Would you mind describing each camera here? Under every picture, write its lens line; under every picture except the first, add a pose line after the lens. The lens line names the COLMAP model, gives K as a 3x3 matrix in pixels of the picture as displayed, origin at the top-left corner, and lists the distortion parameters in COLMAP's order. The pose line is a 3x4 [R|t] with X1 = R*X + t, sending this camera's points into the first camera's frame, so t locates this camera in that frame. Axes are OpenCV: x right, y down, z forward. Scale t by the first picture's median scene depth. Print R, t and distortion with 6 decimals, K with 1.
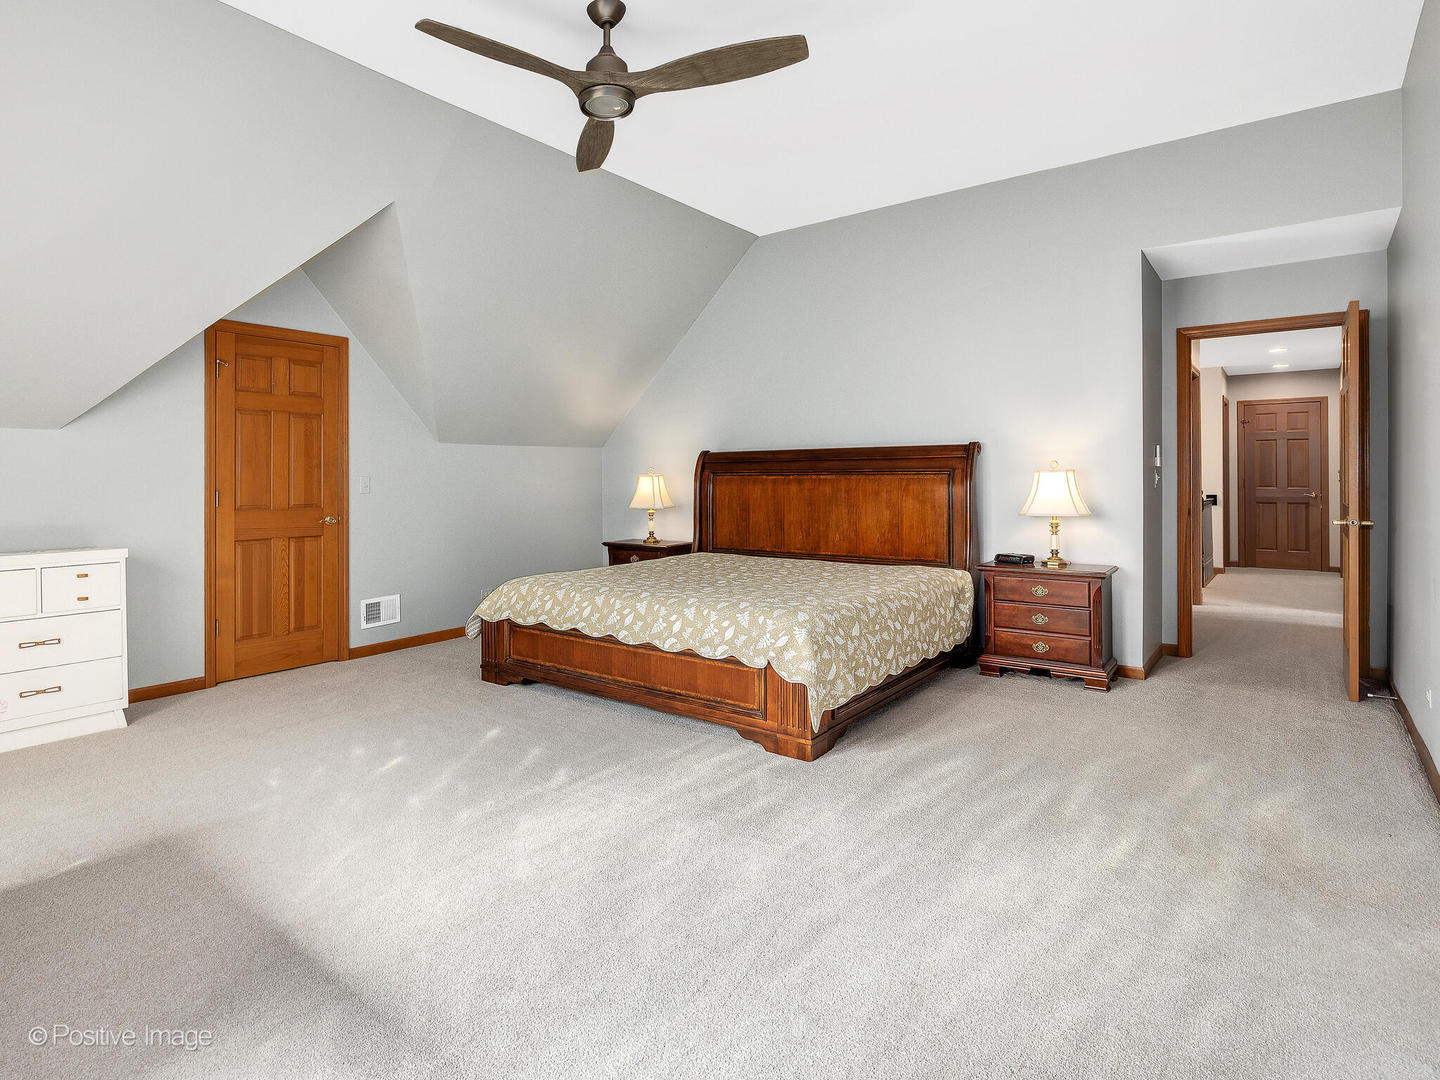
lens RADIAL K [[748.8, 0, 718.0], [0, 748.8, 481.1], [0, 0, 1]] dist [0.001473, 0.000062]
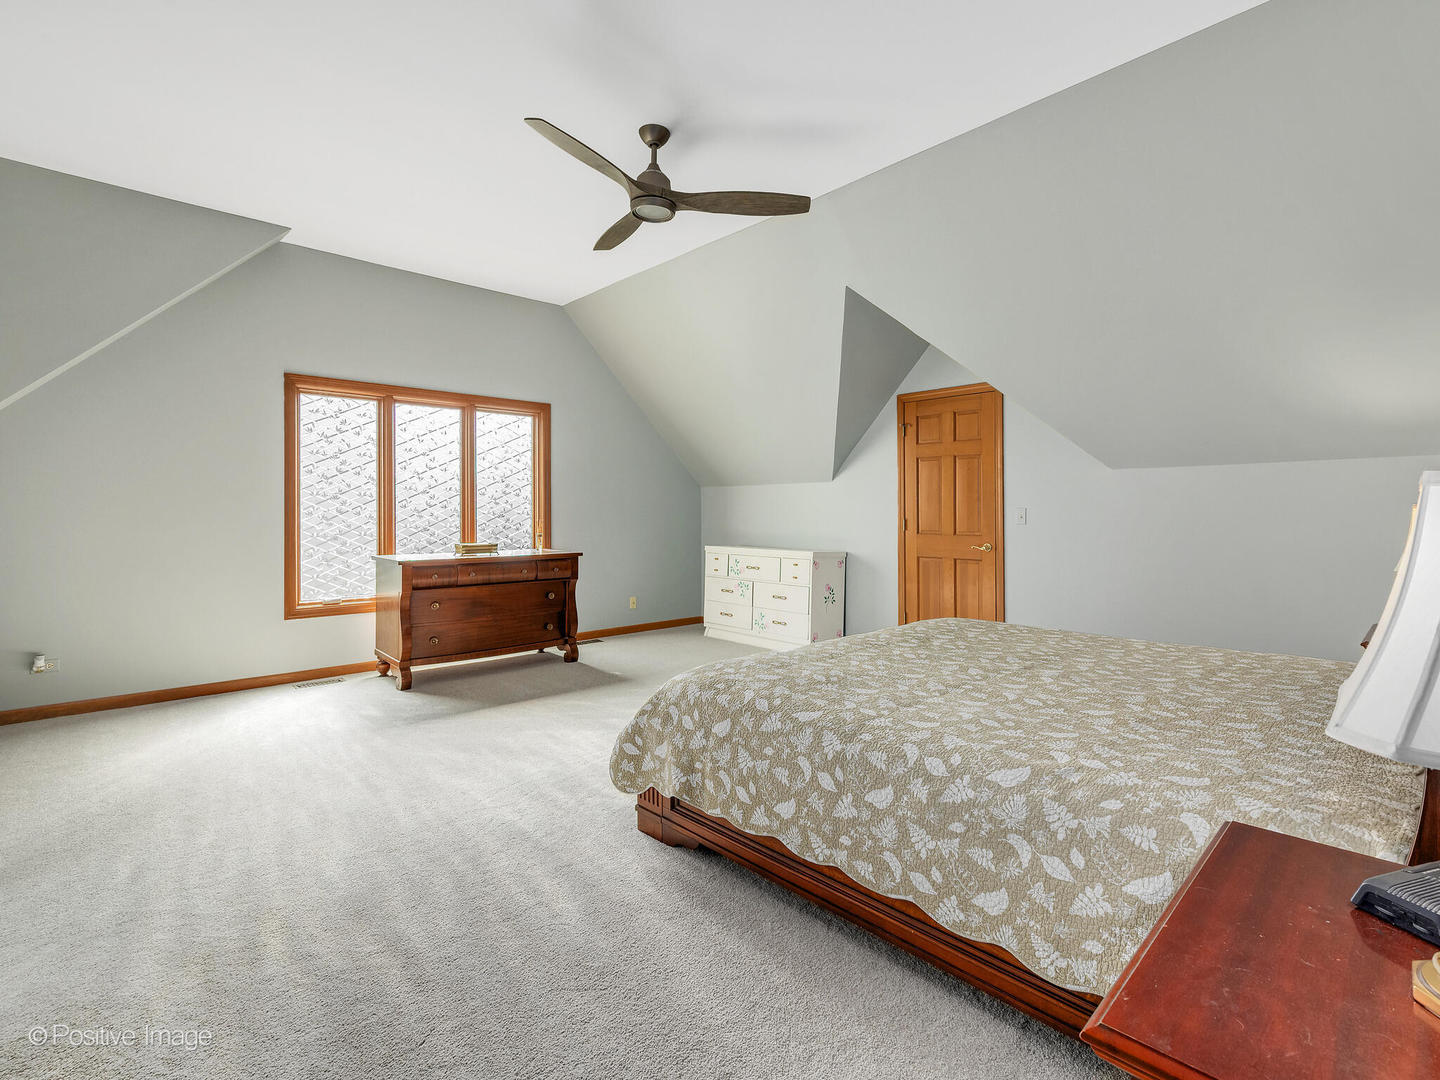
lens RADIAL K [[699.4, 0, 717.1], [0, 699.4, 510.7], [0, 0, 1]] dist [-0.001400, -0.000247]
pose [[-0.177217, 0.002966, -0.984167, 0.787602], [0.005051, 0.999985, 0.002104, -0.008356], [0.984159, -0.004598, -0.177230, 1.048589]]
